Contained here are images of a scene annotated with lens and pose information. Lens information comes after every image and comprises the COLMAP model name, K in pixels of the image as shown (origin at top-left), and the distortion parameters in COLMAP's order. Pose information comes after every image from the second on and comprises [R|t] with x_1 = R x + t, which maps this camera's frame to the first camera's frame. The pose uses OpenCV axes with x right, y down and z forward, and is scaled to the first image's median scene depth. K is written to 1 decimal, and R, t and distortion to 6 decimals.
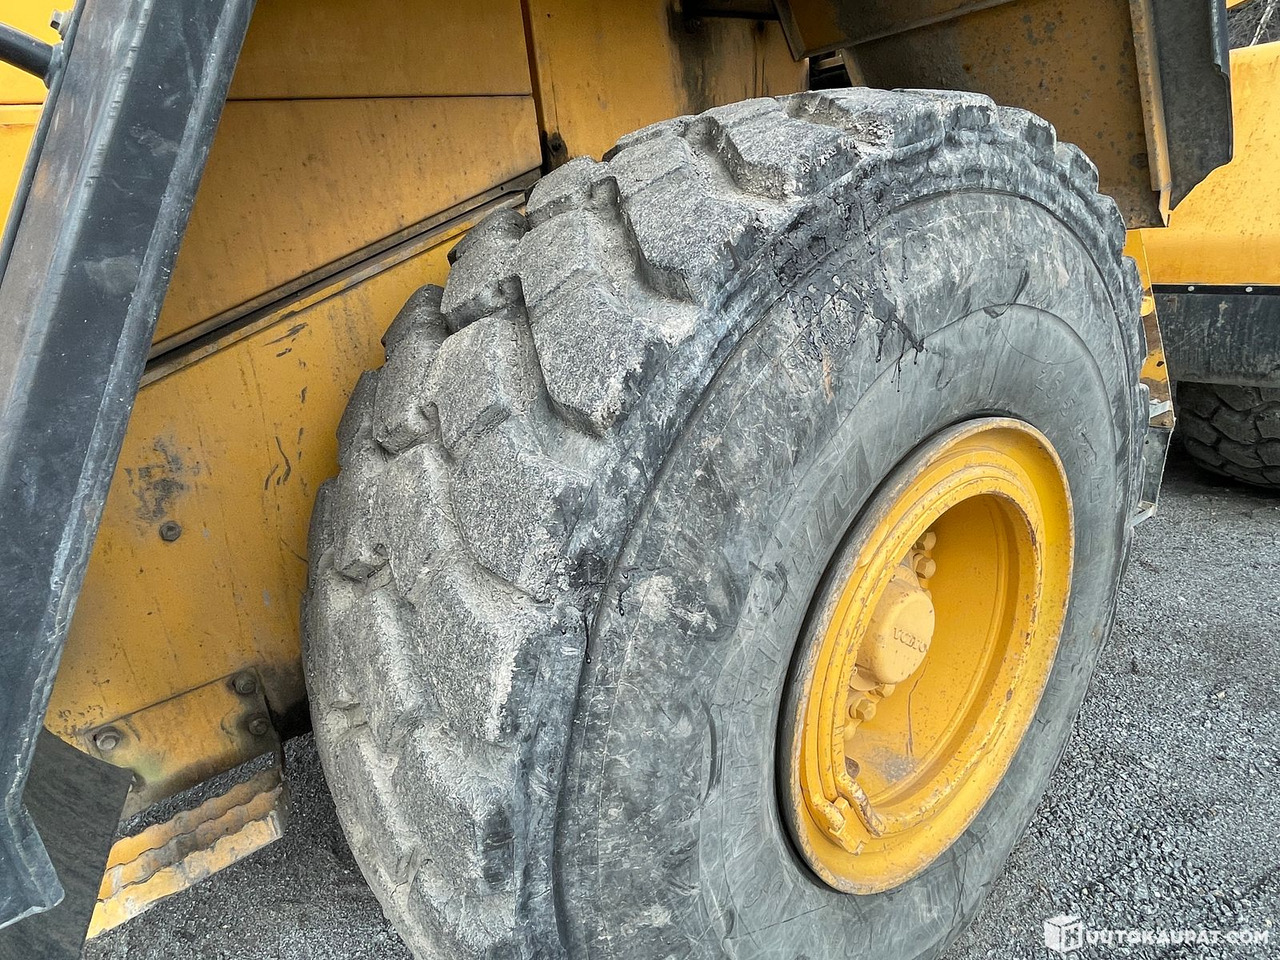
lens RADIAL K [[731.4, 0, 652.7], [0, 731.4, 477.0], [0, 0, 1]] dist [0.000209, 0.000574]
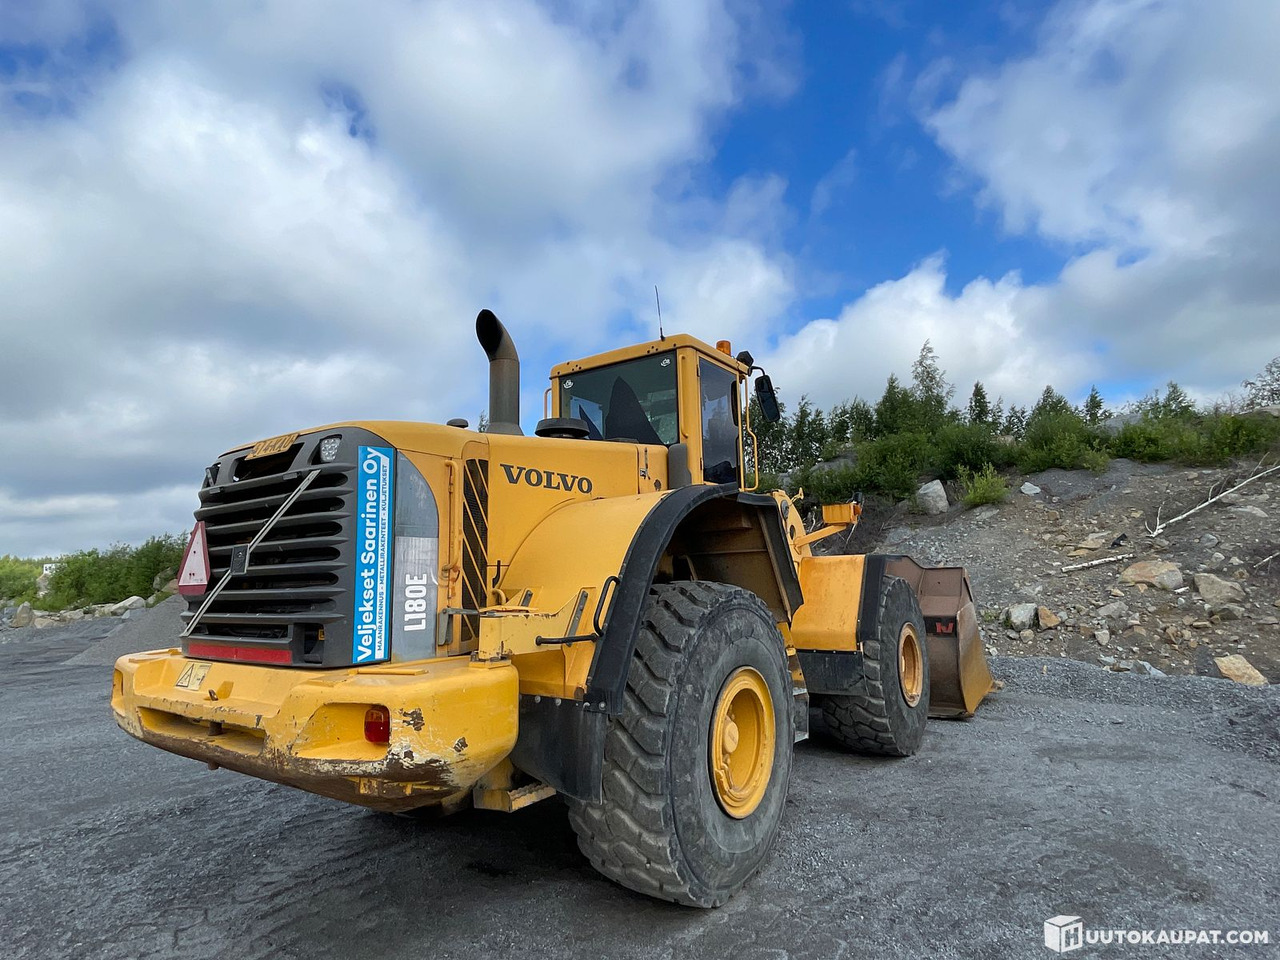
lens RADIAL K [[731.4, 0, 652.7], [0, 731.4, 477.0], [0, 0, 1]] dist [0.000209, 0.000574]
pose [[0.941399, 0.129383, 0.311494, -1.580417], [0.038628, 0.876072, -0.480631, 1.037252], [-0.335076, 0.464498, 0.819735, -2.882733]]
